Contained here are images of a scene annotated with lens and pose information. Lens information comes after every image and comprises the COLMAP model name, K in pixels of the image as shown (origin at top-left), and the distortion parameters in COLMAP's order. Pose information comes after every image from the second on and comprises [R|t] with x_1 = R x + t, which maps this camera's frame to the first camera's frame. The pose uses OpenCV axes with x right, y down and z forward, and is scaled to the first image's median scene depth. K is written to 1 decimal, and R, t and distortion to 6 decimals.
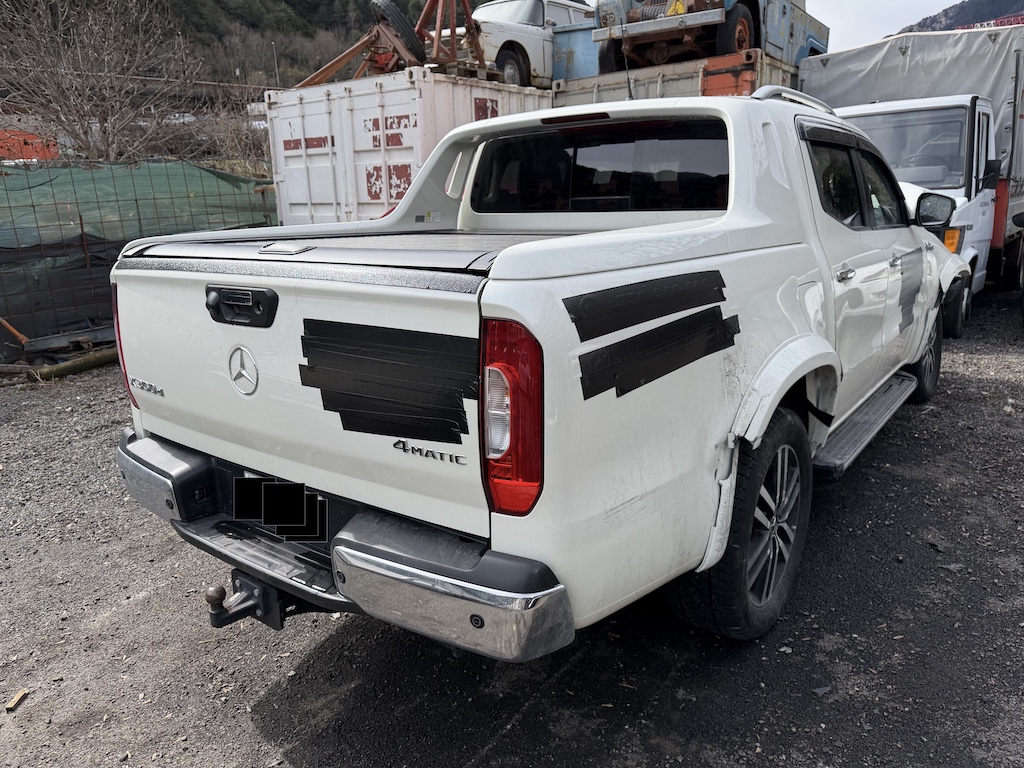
lens RADIAL K [[720.8, 0, 510.7], [0, 720.8, 381.9], [0, 0, 1]] dist [0.018750, -0.020440]
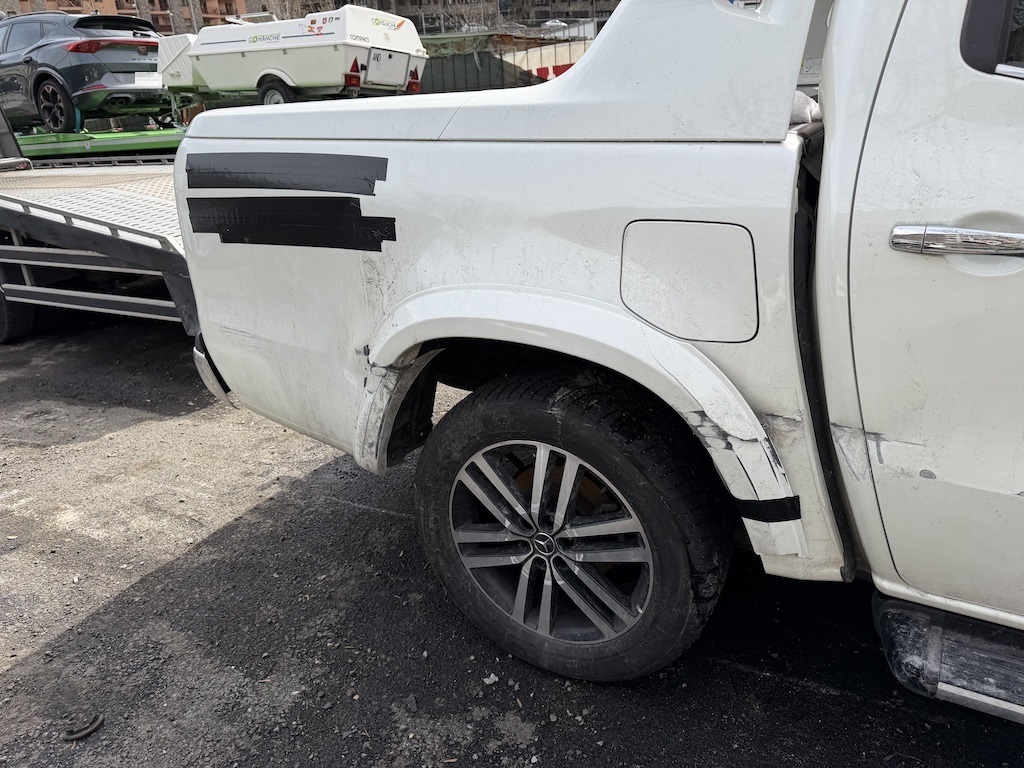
lens RADIAL K [[720.8, 0, 513.9], [0, 720.8, 384.0], [0, 0, 1]] dist [0.018750, -0.020440]
pose [[0.163553, 0.398544, -0.902448, 1.090753], [-0.203187, 0.908762, 0.364508, -0.235493], [0.965383, 0.123750, 0.229610, 0.915173]]
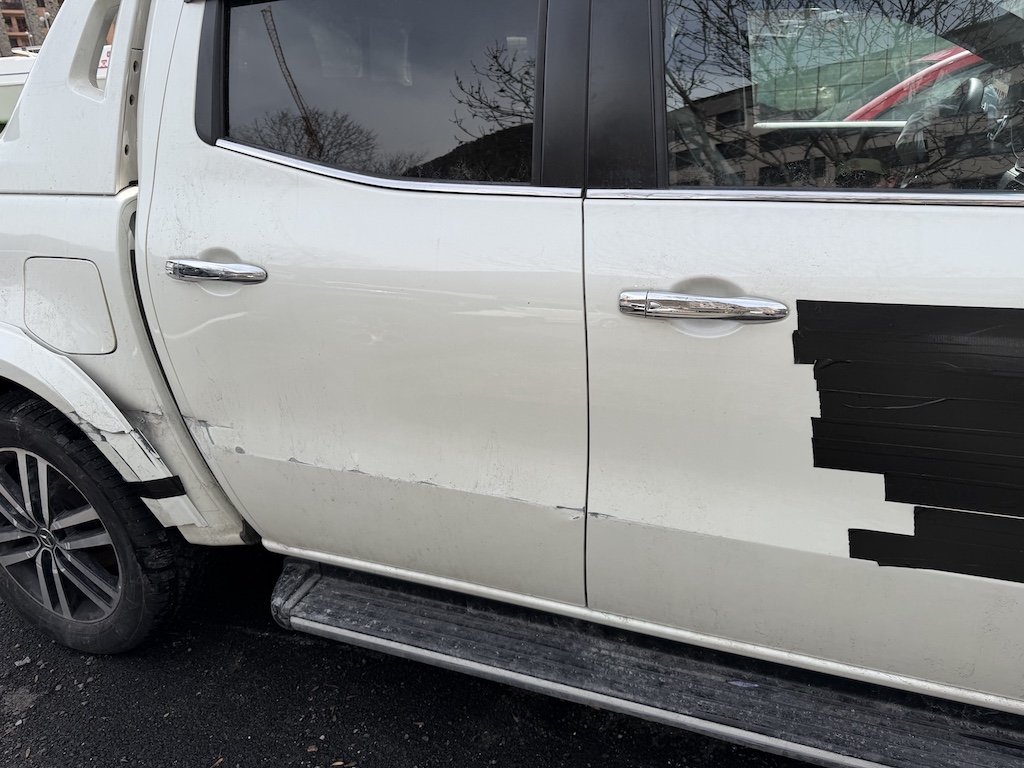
lens RADIAL K [[720.8, 0, 509.3], [0, 720.8, 380.7], [0, 0, 1]] dist [0.018750, -0.020440]
pose [[0.297459, 0.358014, -0.885067, 1.386915], [-0.198221, 0.929988, 0.309565, -0.388587], [0.933931, 0.083357, 0.347599, 1.408785]]
